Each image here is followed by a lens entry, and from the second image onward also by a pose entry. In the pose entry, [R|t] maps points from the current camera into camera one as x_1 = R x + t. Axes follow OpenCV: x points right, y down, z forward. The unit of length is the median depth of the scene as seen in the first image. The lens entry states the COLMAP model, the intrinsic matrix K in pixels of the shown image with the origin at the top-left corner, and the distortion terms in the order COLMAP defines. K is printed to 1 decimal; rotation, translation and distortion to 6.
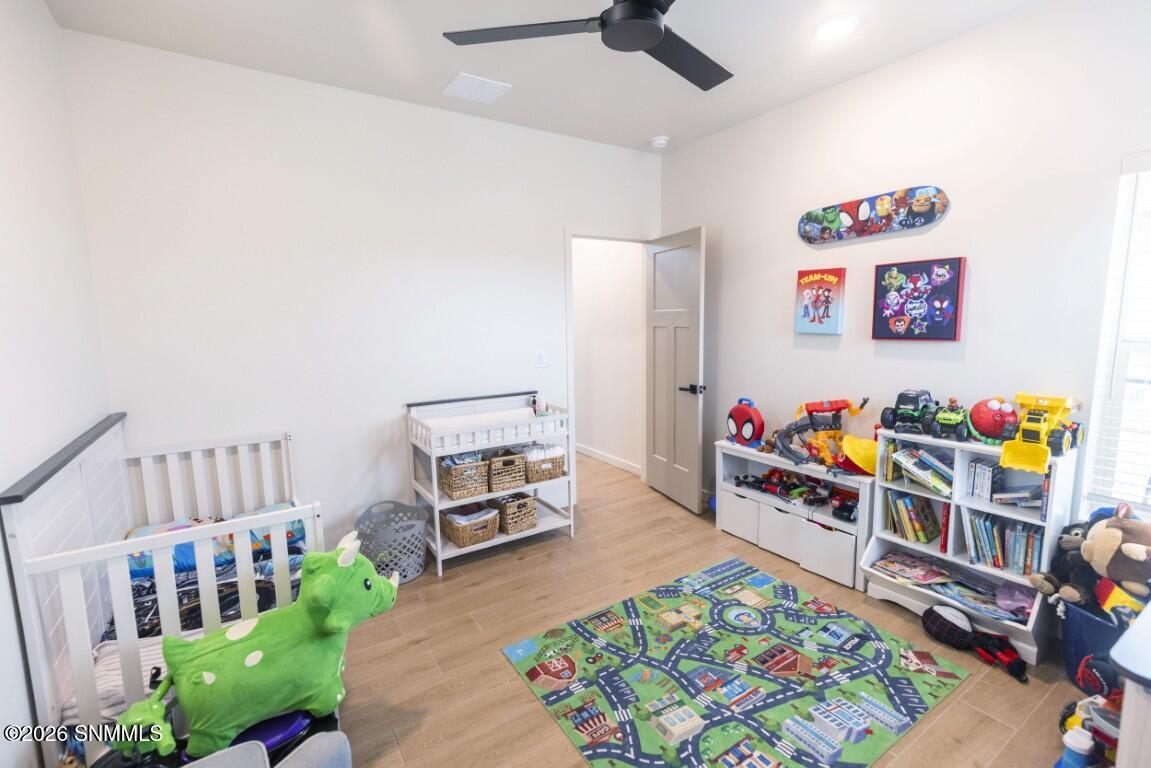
lens RADIAL K [[512.3, 0, 576.6], [0, 512.3, 380.5], [0, 0, 1]] dist [0.003272, -0.000524]
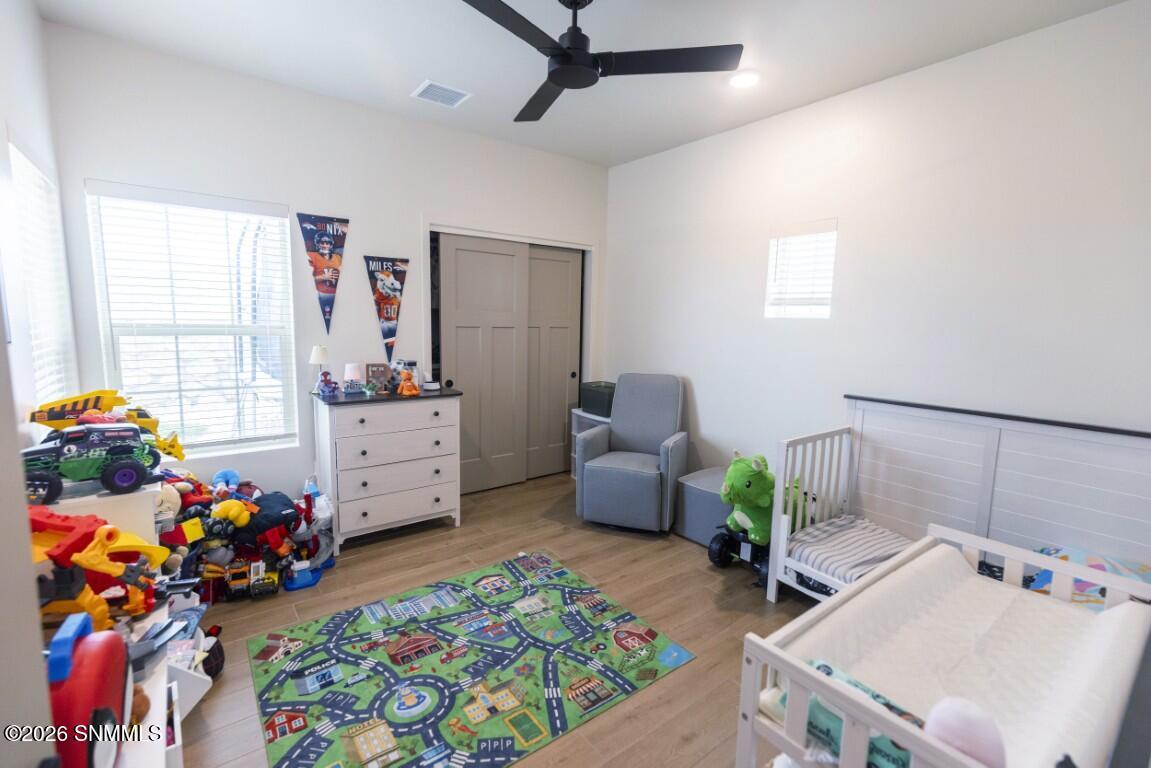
lens RADIAL K [[512.3, 0, 576.6], [0, 512.3, 380.5], [0, 0, 1]] dist [0.003272, -0.000524]
pose [[-0.997058, 0.001744, -0.076633, 0.158556], [-0.017437, 0.968370, 0.248910, -0.230086], [0.074643, 0.249514, -0.965490, 1.894342]]
